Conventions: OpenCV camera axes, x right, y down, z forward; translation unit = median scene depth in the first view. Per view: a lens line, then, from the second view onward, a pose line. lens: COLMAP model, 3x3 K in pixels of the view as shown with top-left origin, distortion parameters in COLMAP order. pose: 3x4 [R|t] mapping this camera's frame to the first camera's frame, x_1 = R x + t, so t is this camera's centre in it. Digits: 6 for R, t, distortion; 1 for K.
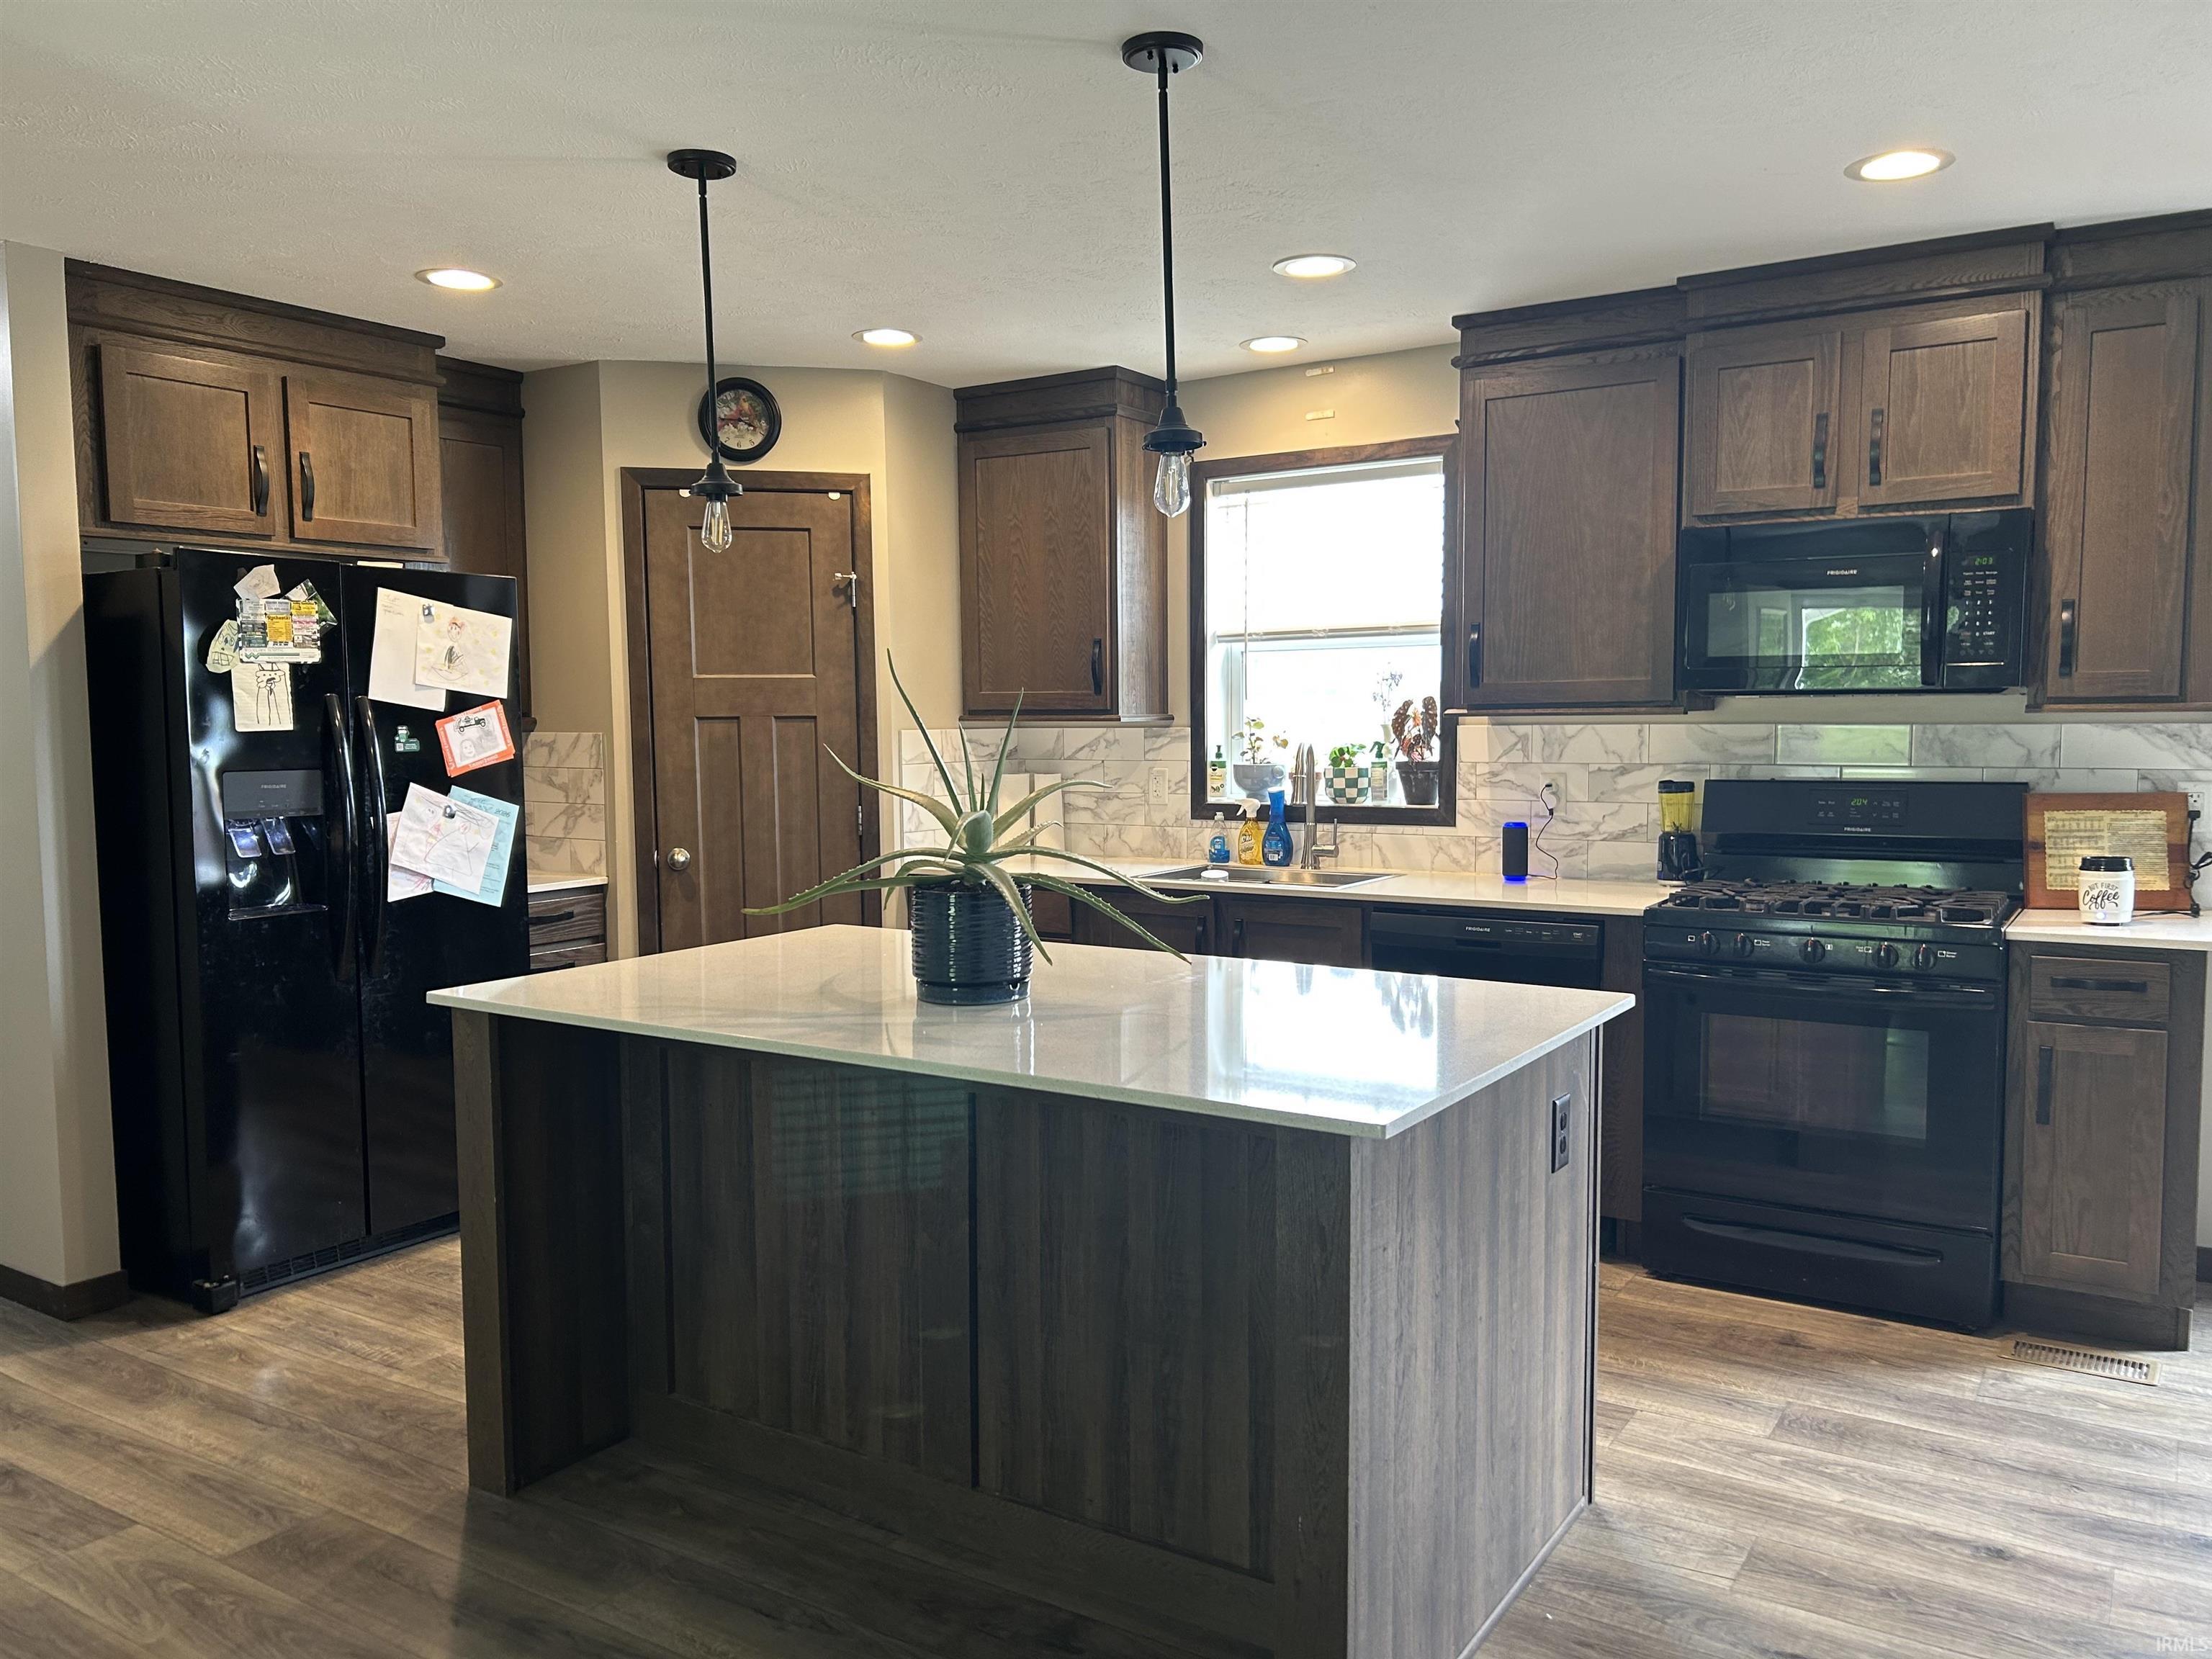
lens RADIAL K [[1663.9, 0, 1123.9], [0, 1663.9, 842.7], [0, 0, 1]] dist [0.019854, -0.007286]
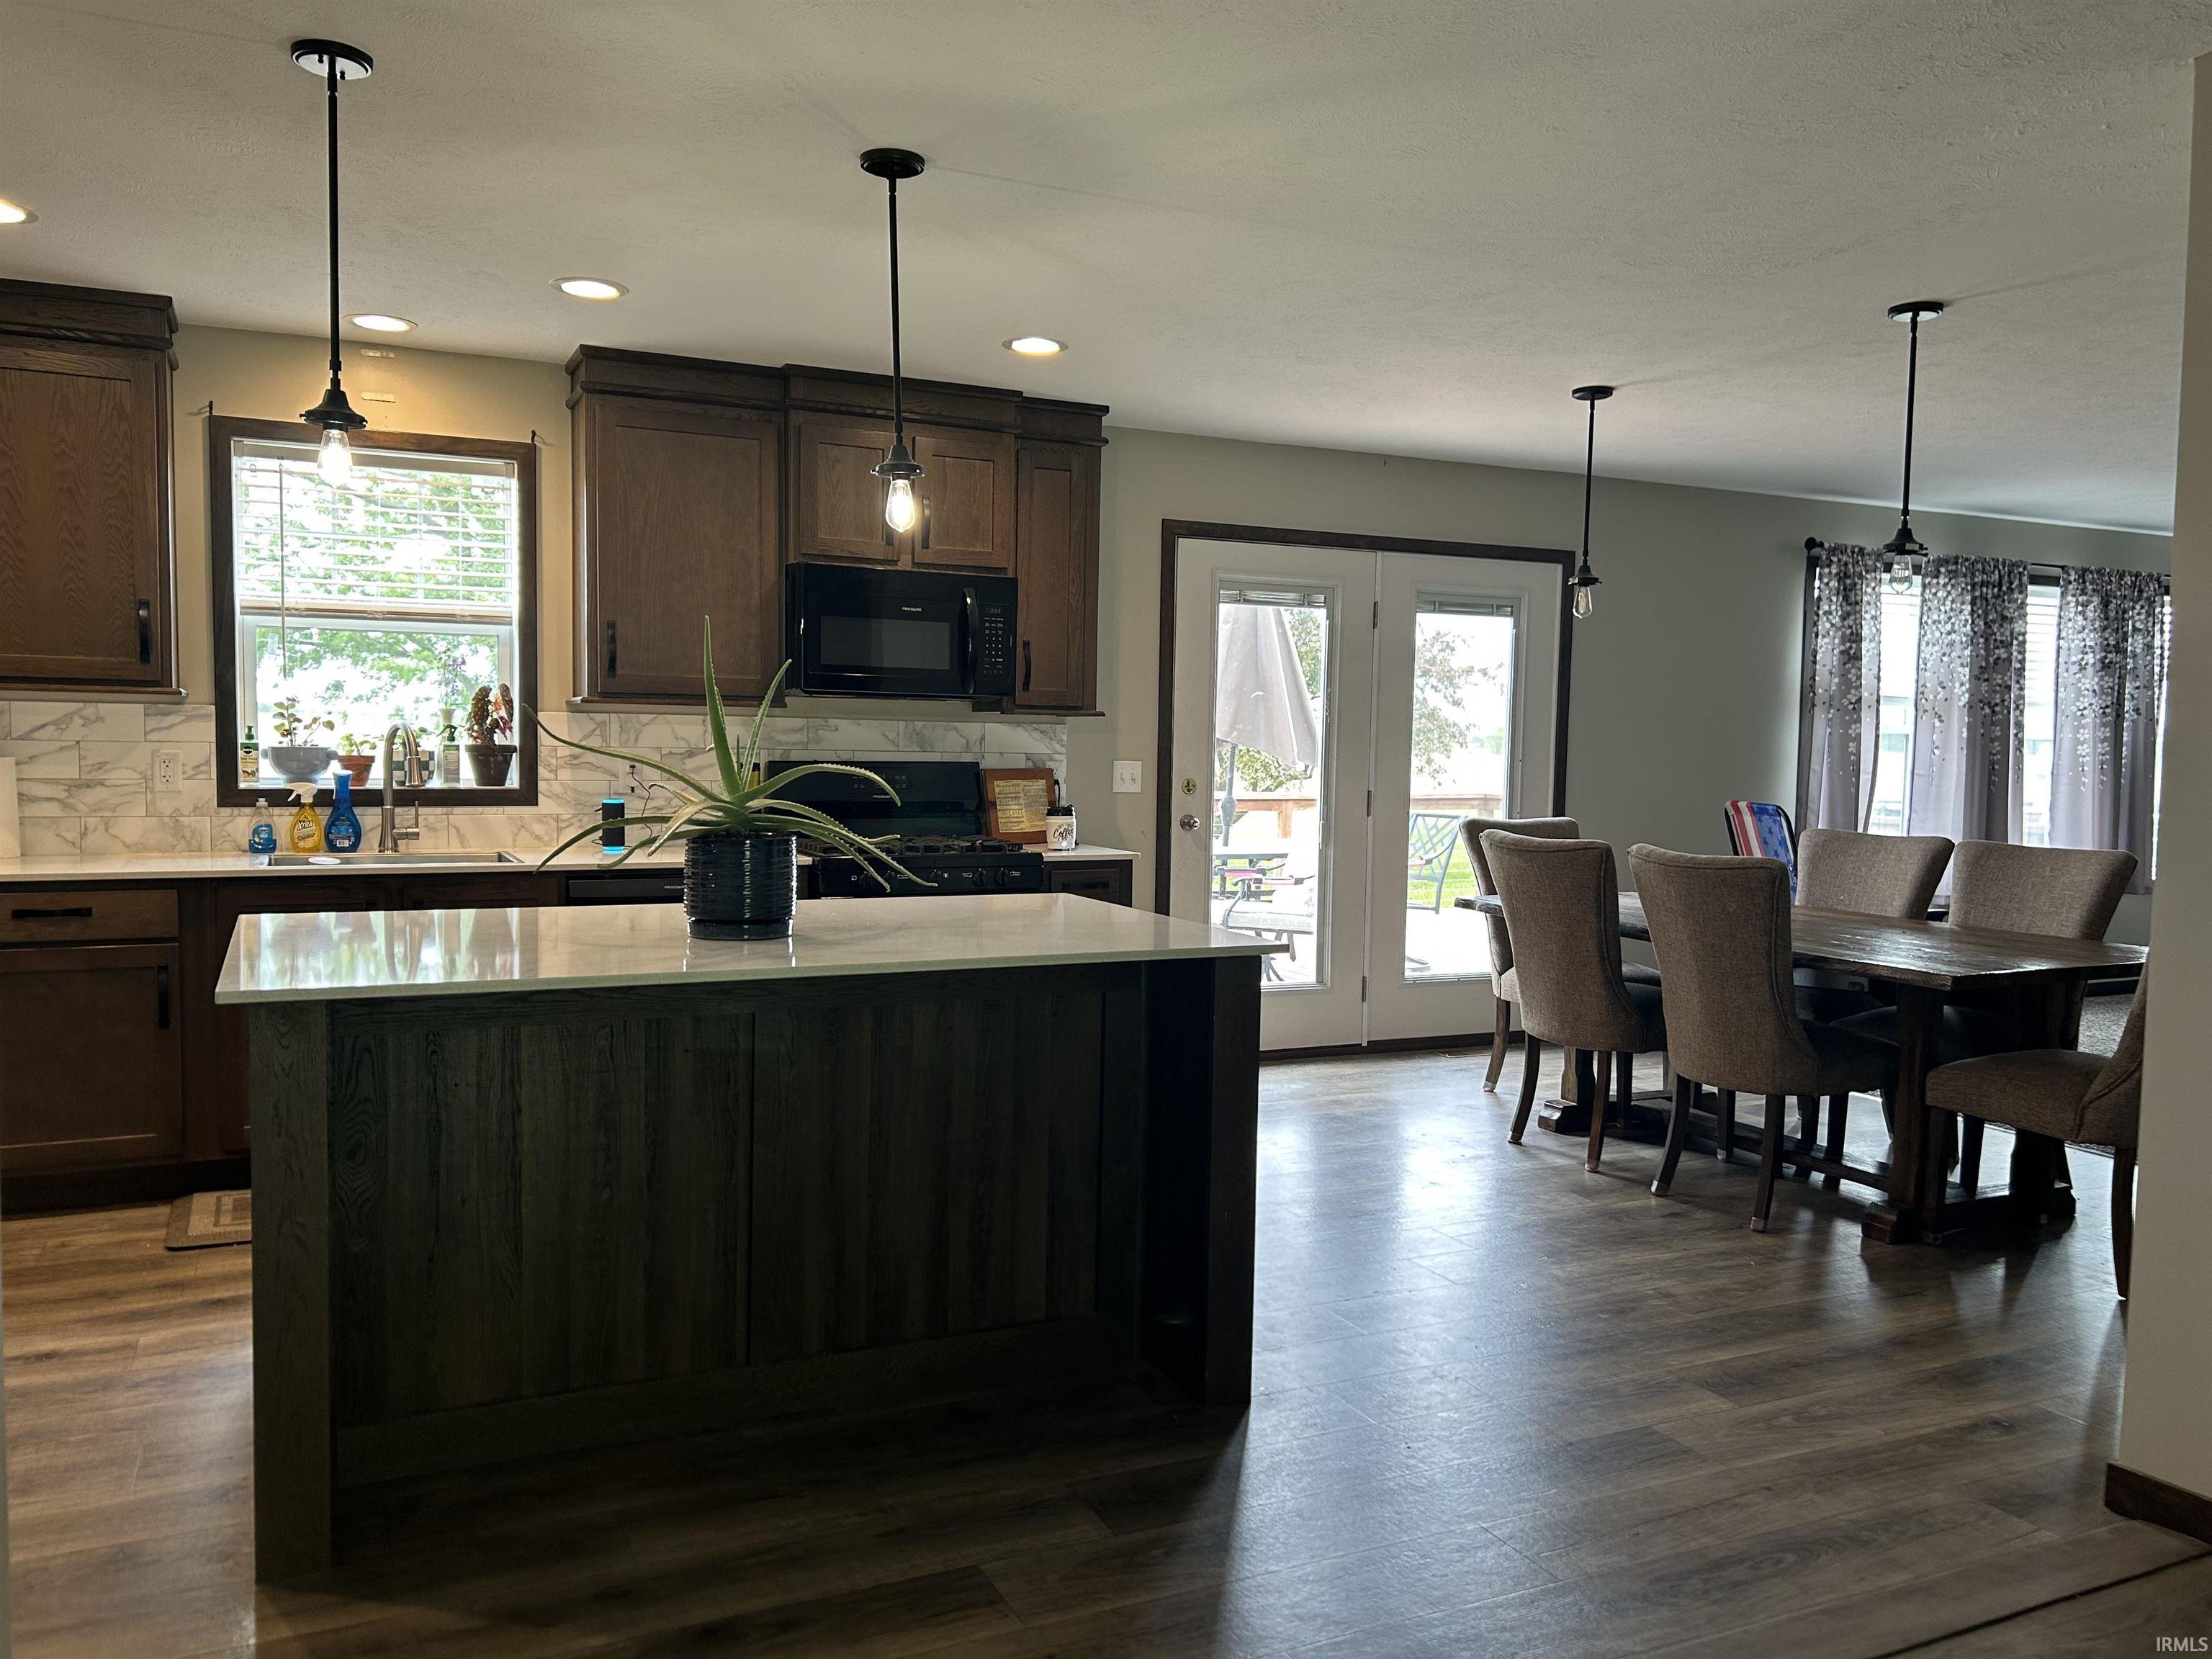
lens RADIAL K [[1663.9, 0, 1123.9], [0, 1663.9, 842.7], [0, 0, 1]] dist [0.019854, -0.007286]
pose [[0.500449, -0.036615, 0.864991, -0.669071], [0.045974, 0.998820, 0.015681, 0.018211], [-0.864544, 0.031920, 0.501542, 0.156009]]
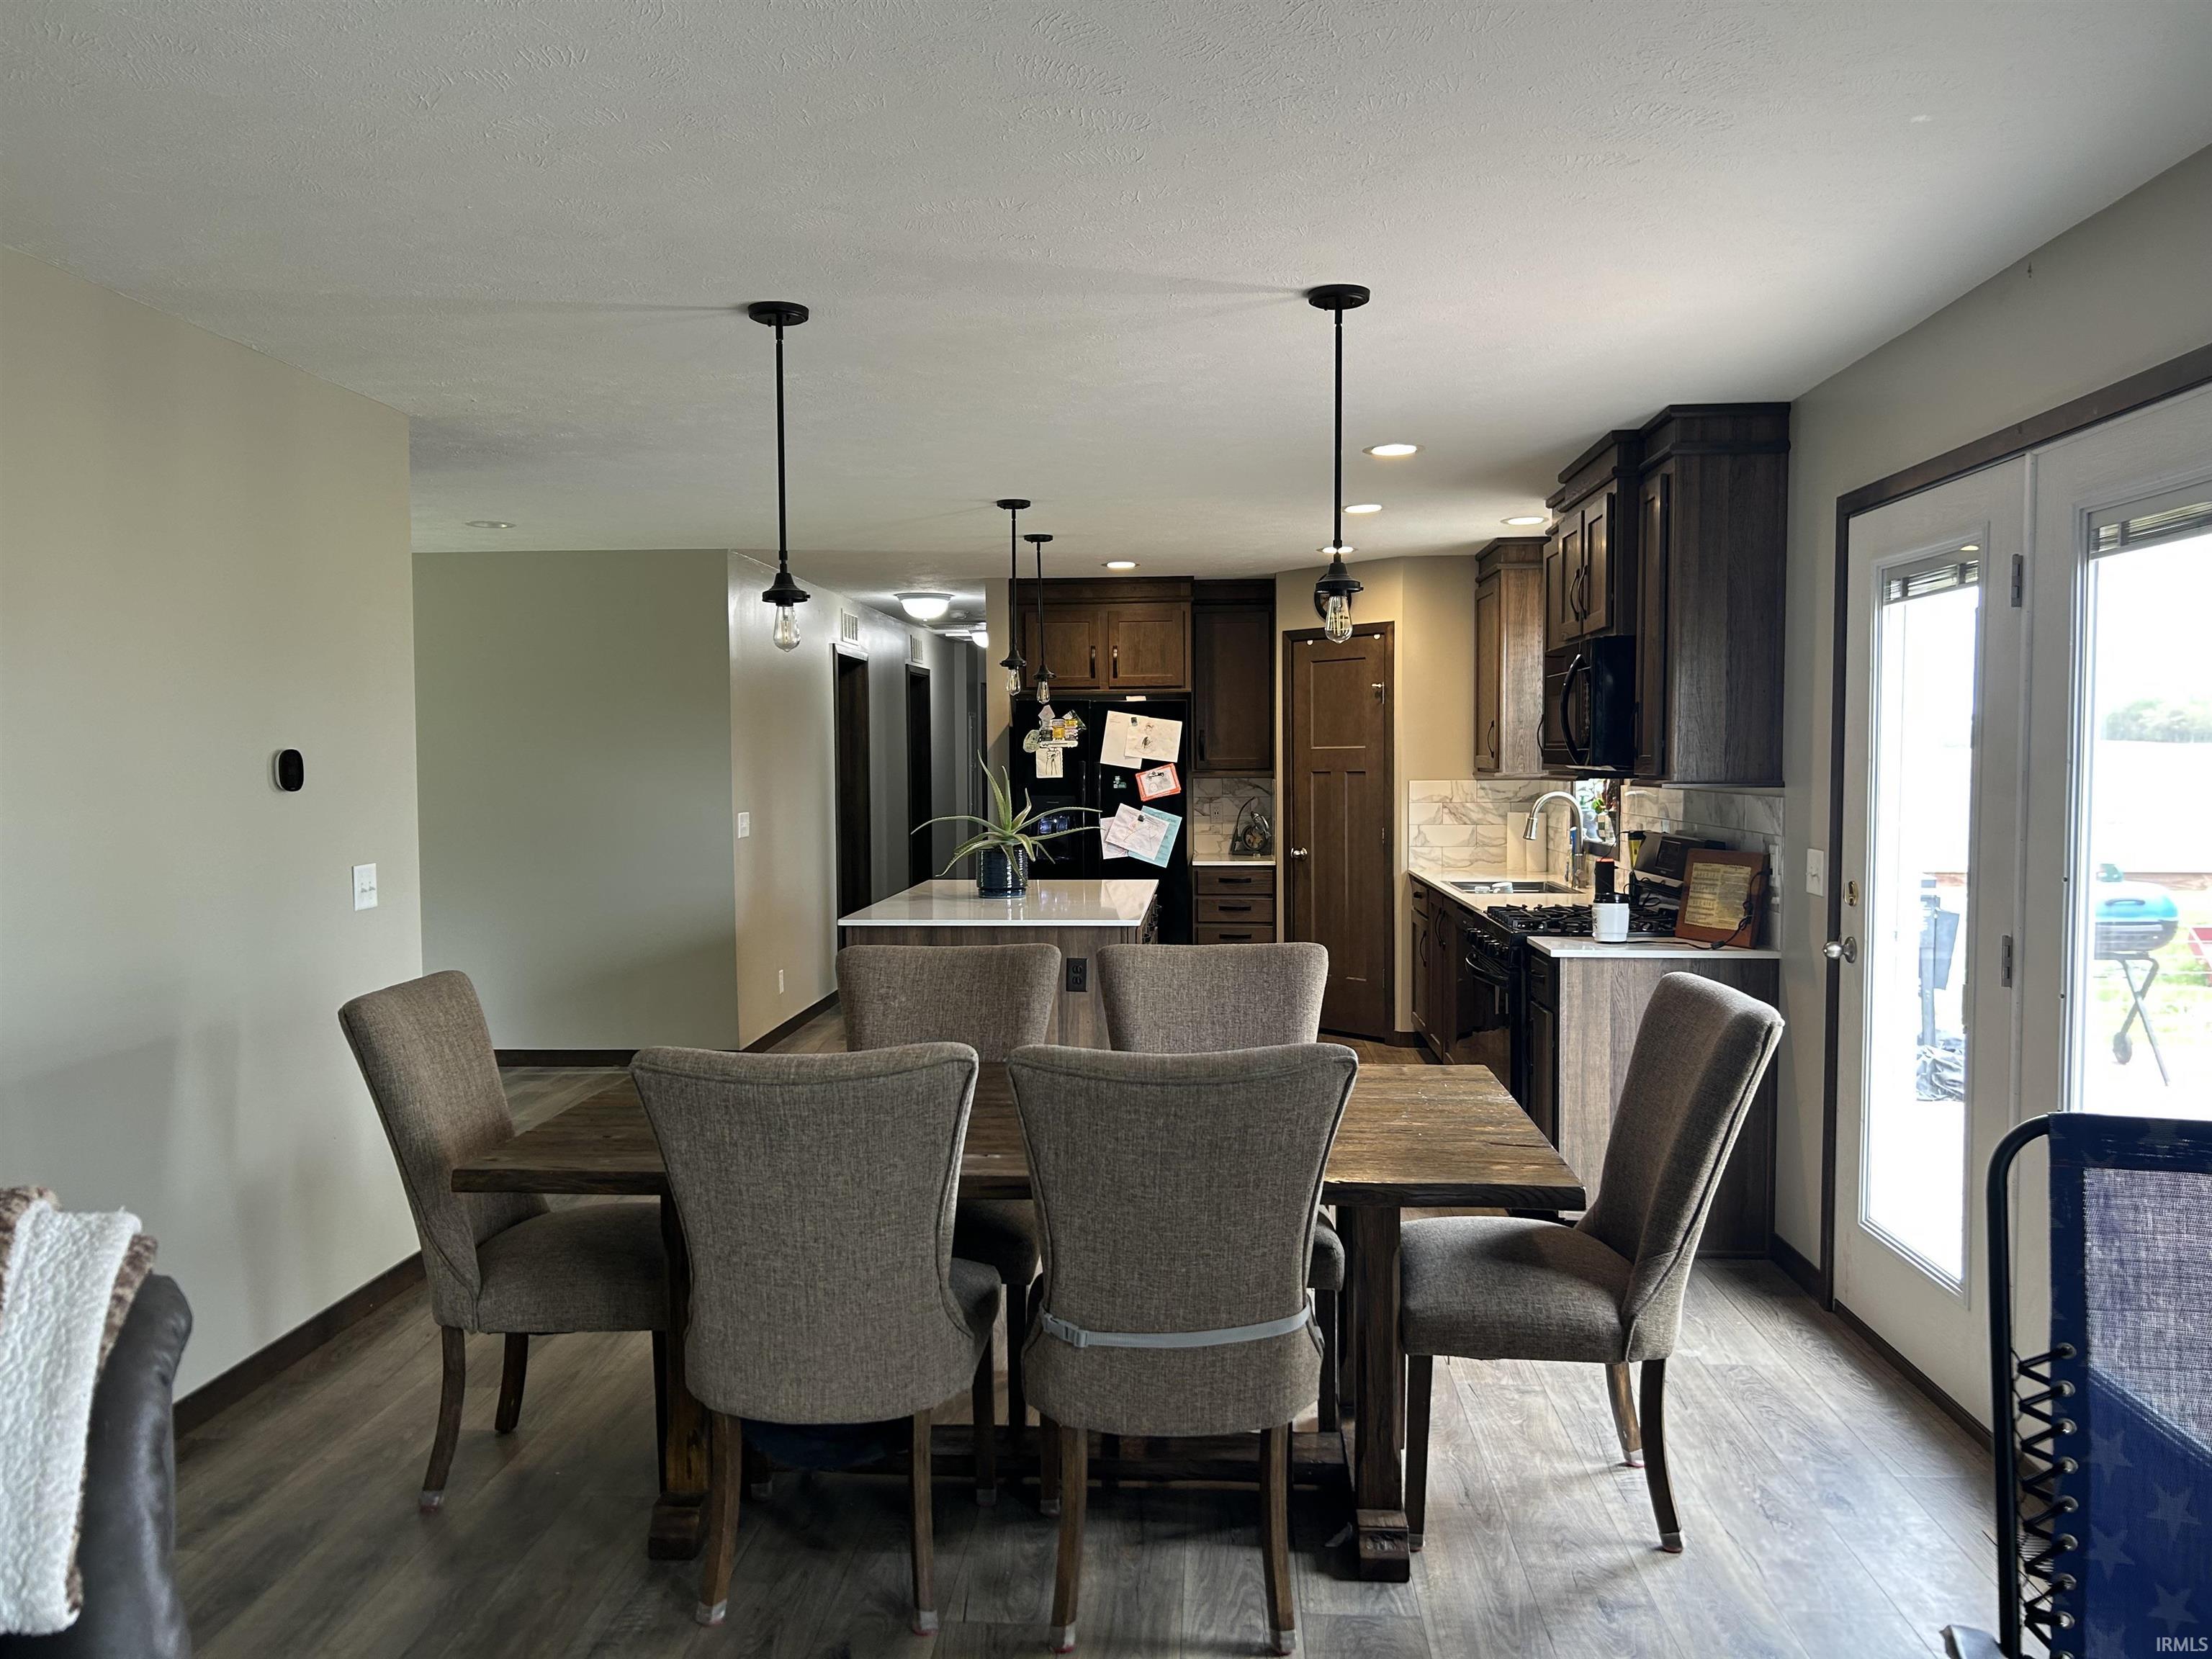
lens RADIAL K [[1663.9, 0, 1123.9], [0, 1663.9, 842.7], [0, 0, 1]] dist [0.019854, -0.007286]
pose [[0.447644, 0.048081, -0.892918, 0.969651], [-0.066049, 0.997604, 0.020605, -0.020352], [0.891769, 0.049752, 0.449747, 0.050738]]
